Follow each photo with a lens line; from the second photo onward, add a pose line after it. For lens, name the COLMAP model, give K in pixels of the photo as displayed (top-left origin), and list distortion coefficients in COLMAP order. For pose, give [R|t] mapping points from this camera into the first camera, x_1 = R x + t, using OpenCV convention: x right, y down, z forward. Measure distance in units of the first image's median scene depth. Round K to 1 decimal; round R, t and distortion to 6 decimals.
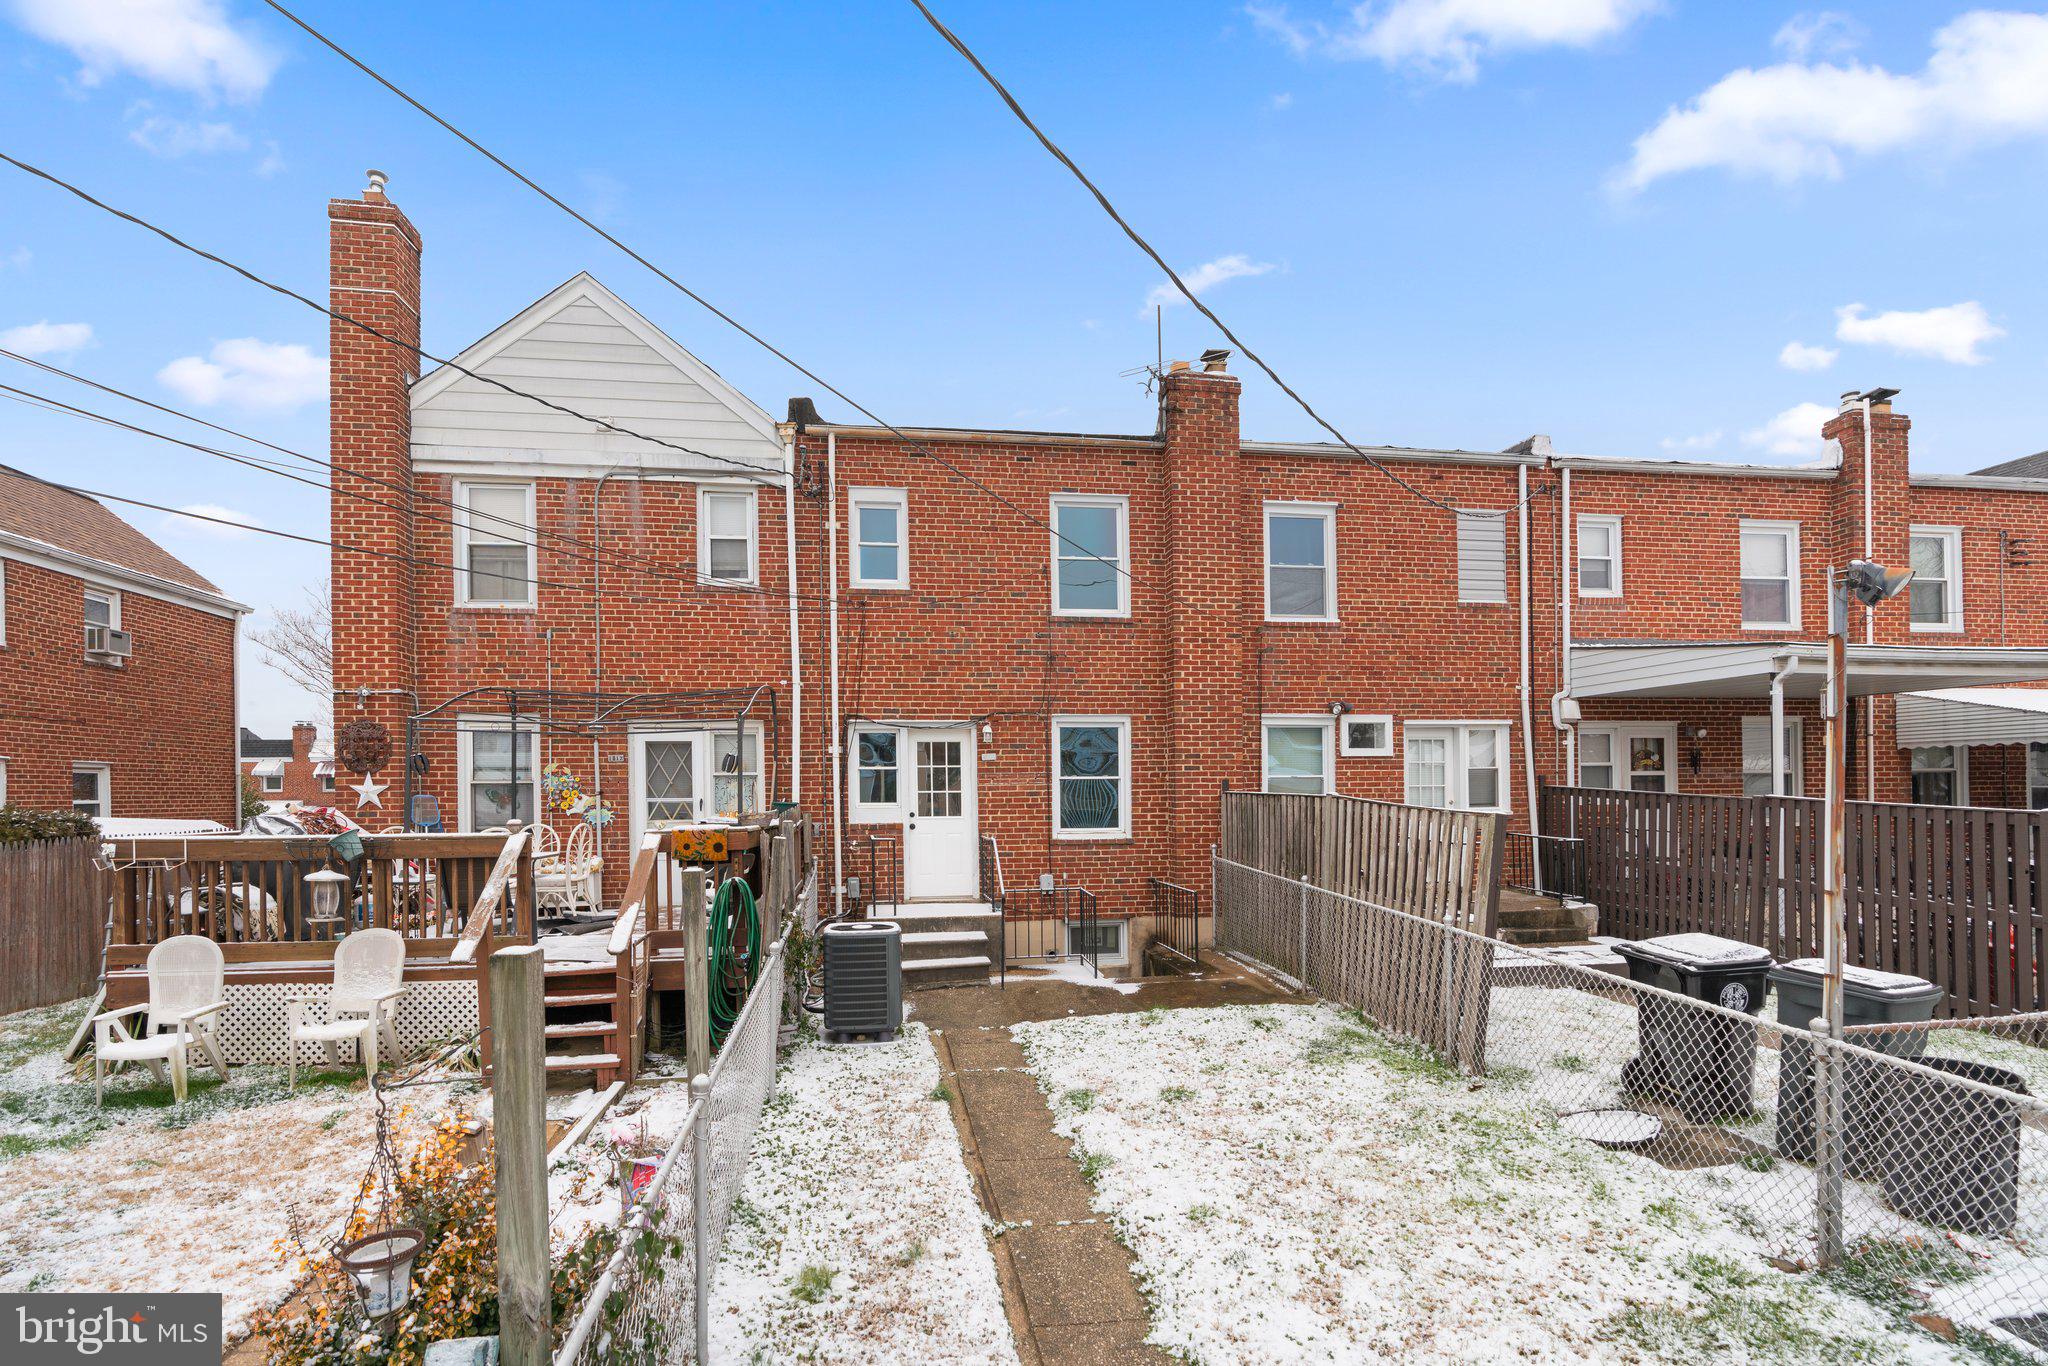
lens RADIAL K [[928.9, 0, 1033.9], [0, 928.9, 839.7], [0, 0, 1]] dist [-0.013444, 0.005747]
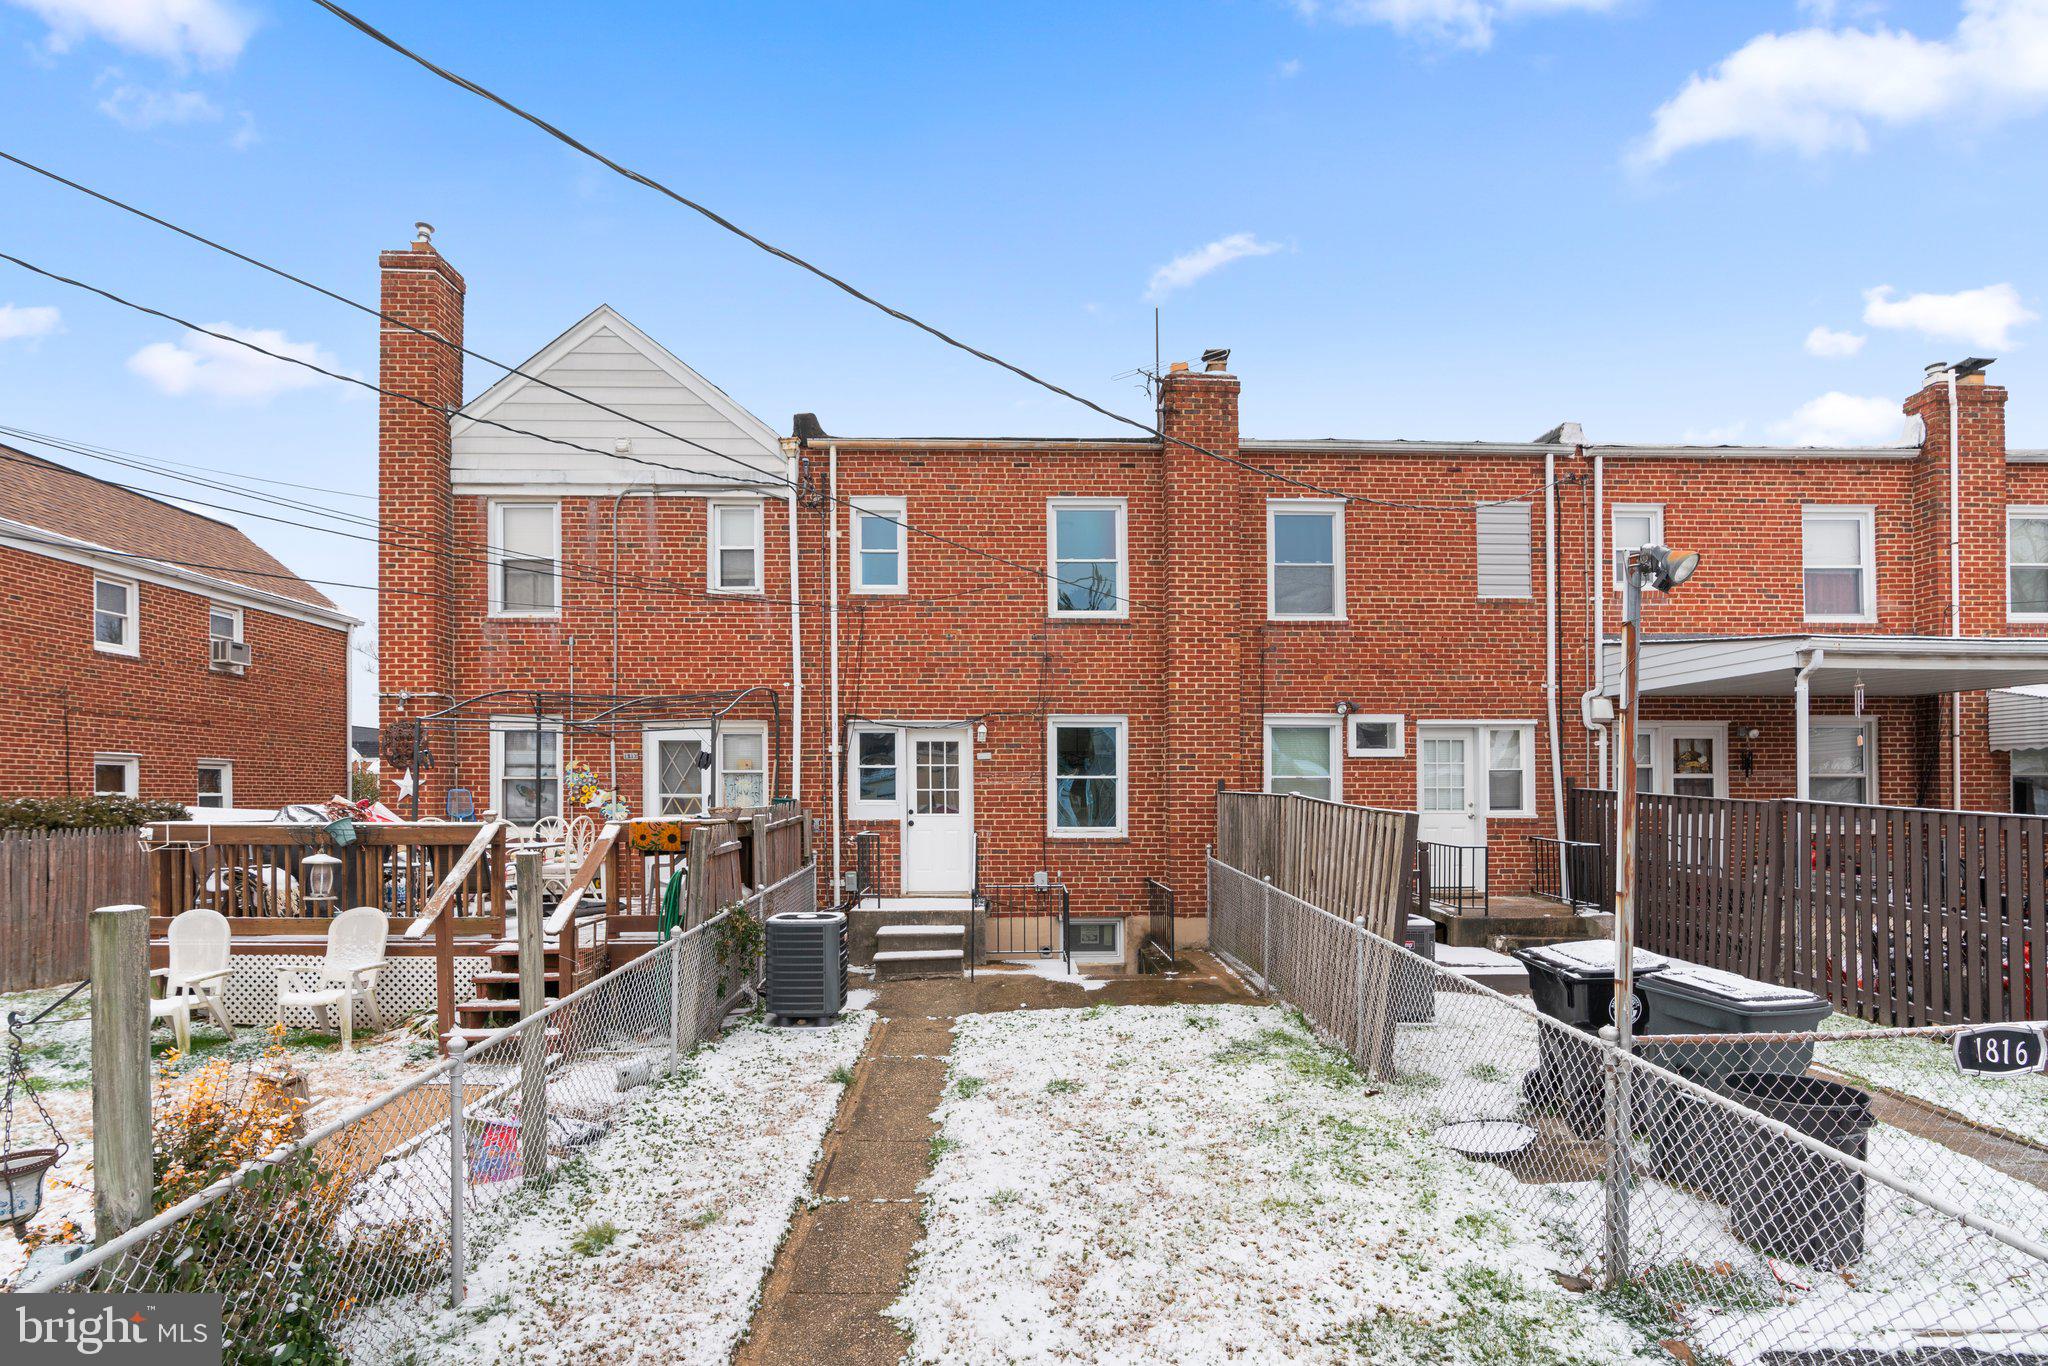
lens RADIAL K [[928.9, 0, 1082.7], [0, 928.9, 836.2], [0, 0, 1]] dist [-0.013444, 0.005747]
pose [[0.994042, 0.012265, -0.108309, 0.177831], [-0.013047, 0.999894, -0.006512, 0.004458], [0.108218, 0.007886, 0.994096, -0.005180]]
